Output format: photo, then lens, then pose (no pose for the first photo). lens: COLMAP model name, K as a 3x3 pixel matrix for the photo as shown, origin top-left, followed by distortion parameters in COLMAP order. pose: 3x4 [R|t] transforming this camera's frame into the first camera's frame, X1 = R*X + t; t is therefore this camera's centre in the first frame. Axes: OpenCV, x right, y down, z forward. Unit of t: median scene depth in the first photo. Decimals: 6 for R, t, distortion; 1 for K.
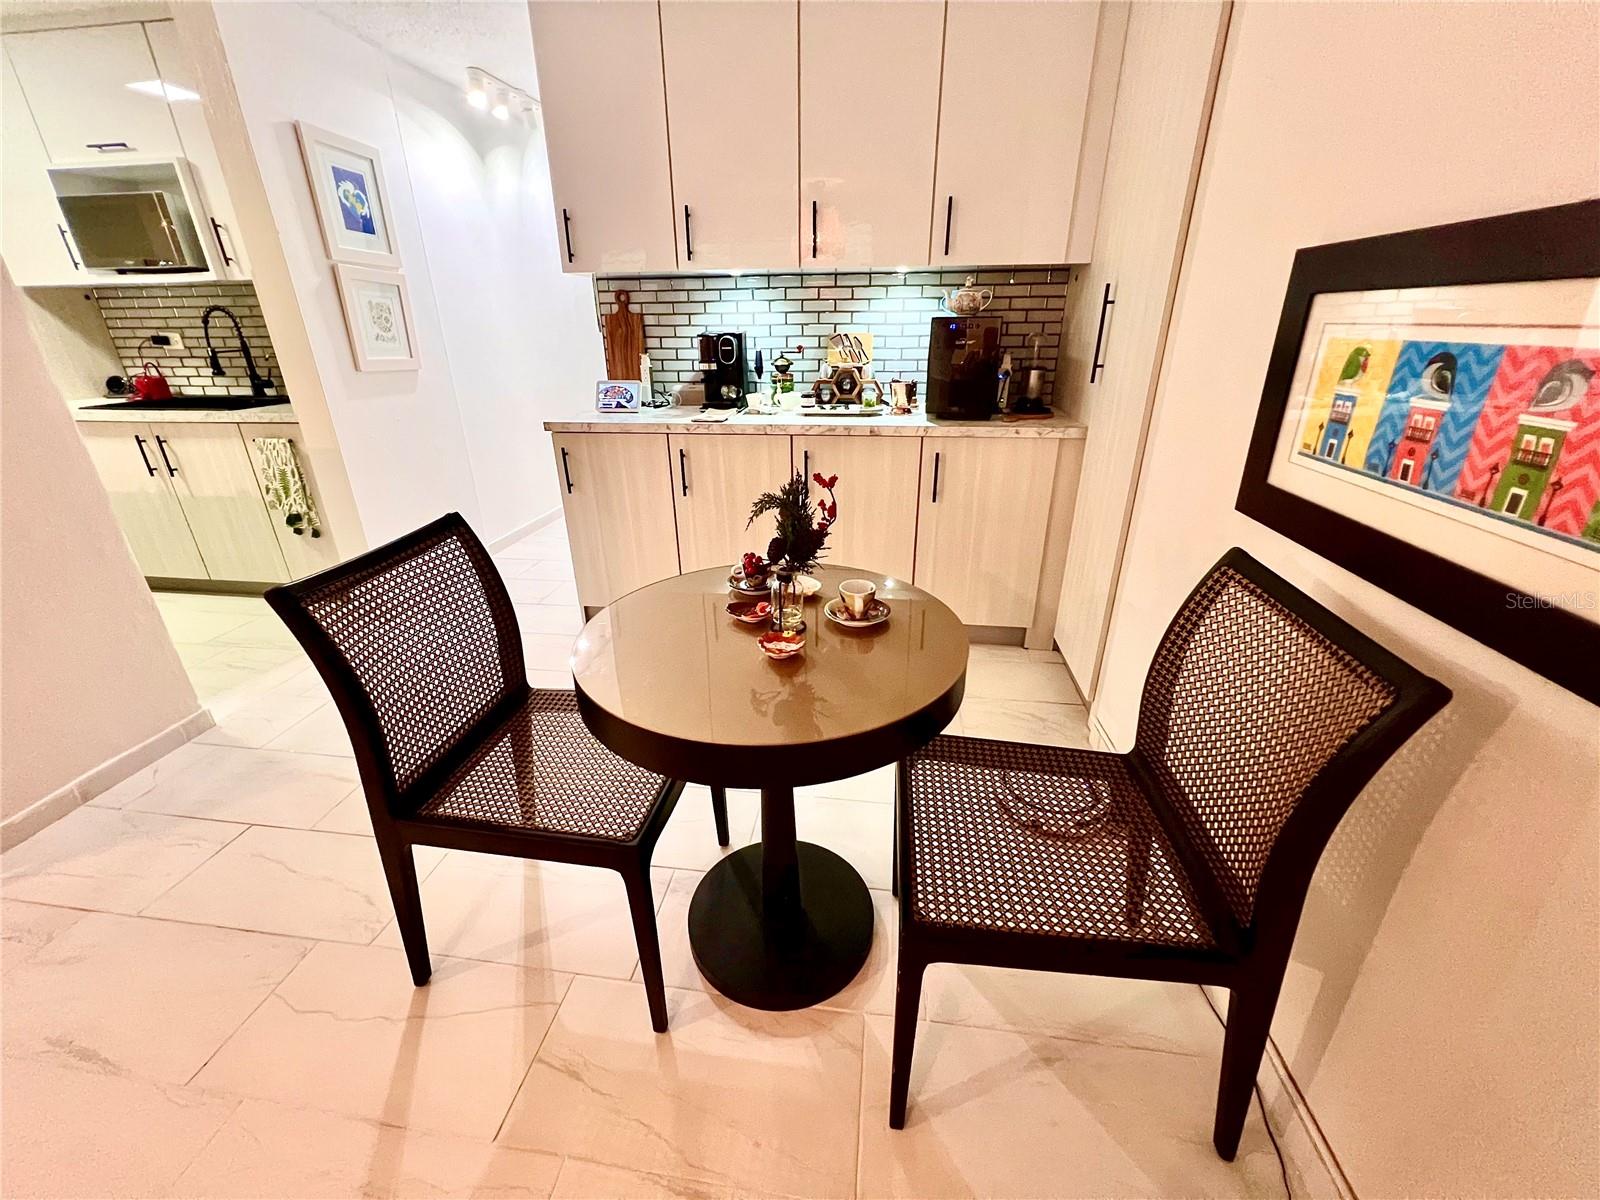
lens RADIAL K [[622.3, 0, 800.0], [0, 622.3, 600.0], [0, 0, 1]] dist [-0.000092, 0.000103]
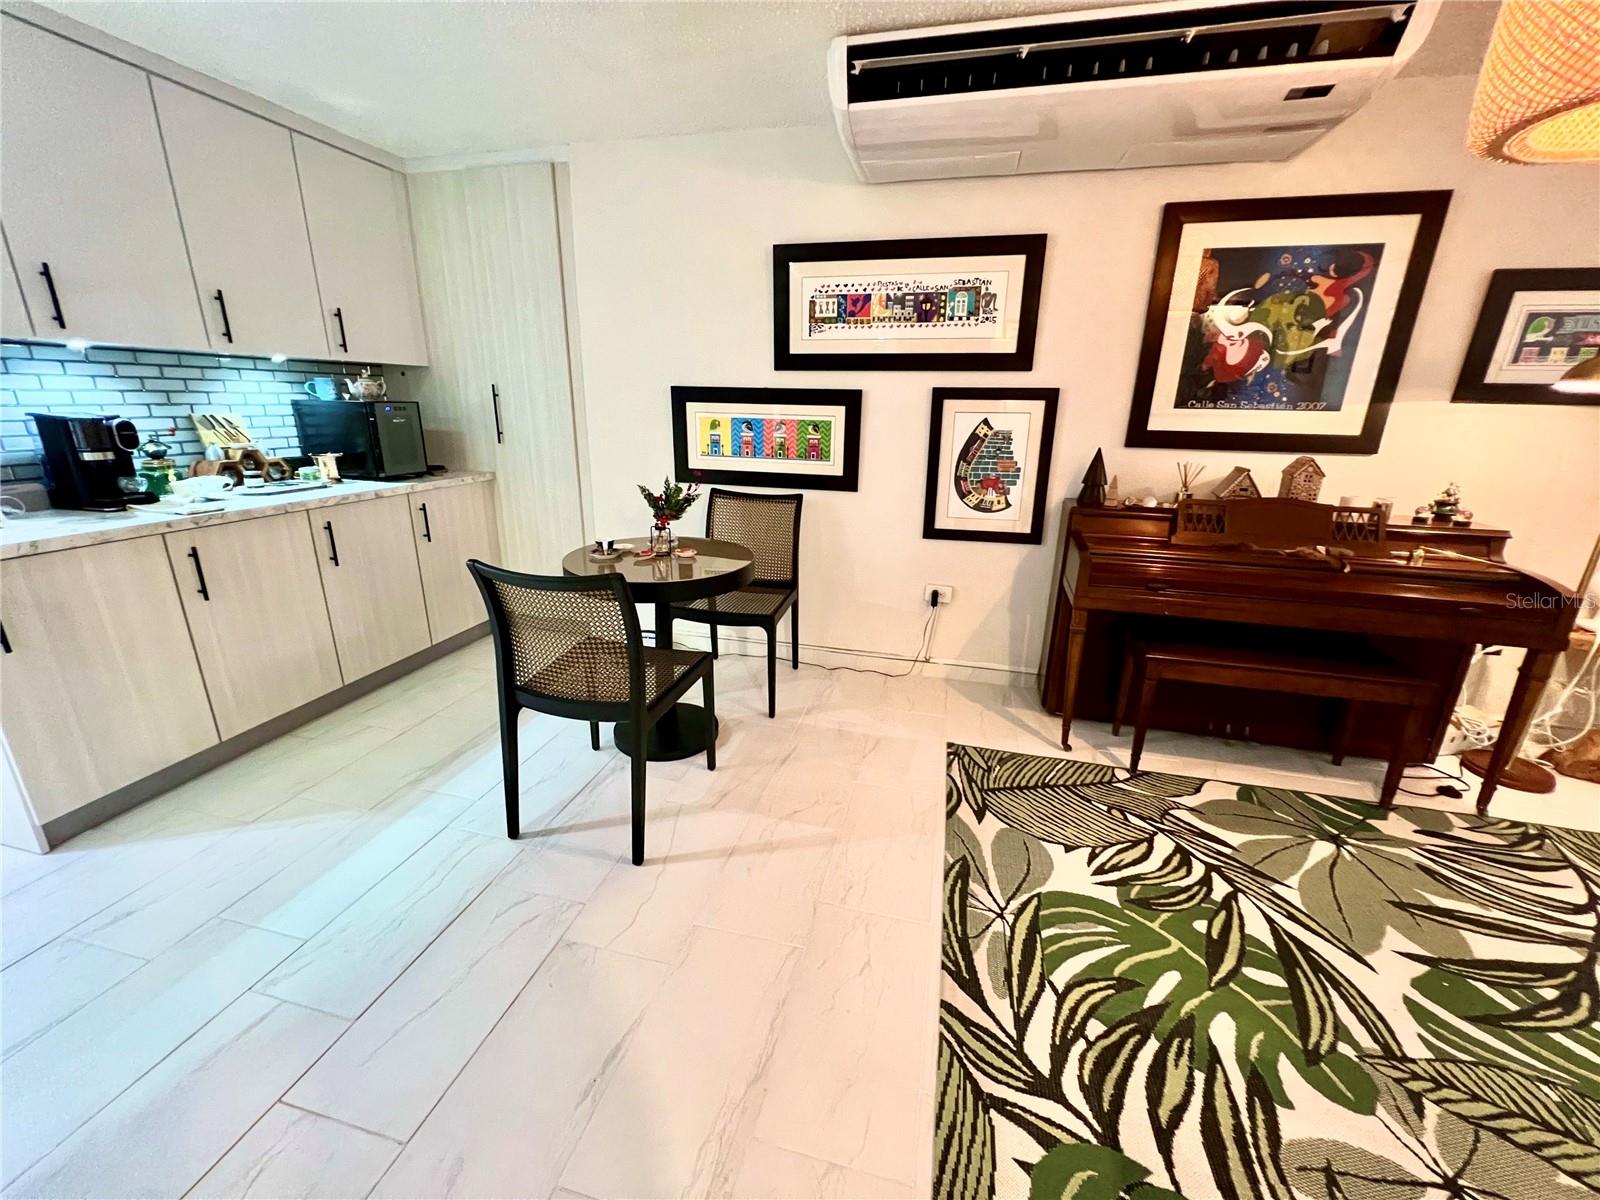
lens RADIAL K [[636.4, 0, 800.0], [0, 636.4, 600.0], [0, 0, 1]] dist [-0.022663, -0.000139]
pose [[0.109689, -0.278868, 0.954045, -1.000128], [0.381876, 0.897994, 0.218579, -0.049490], [-0.917681, 0.340351, 0.204993, 0.102408]]
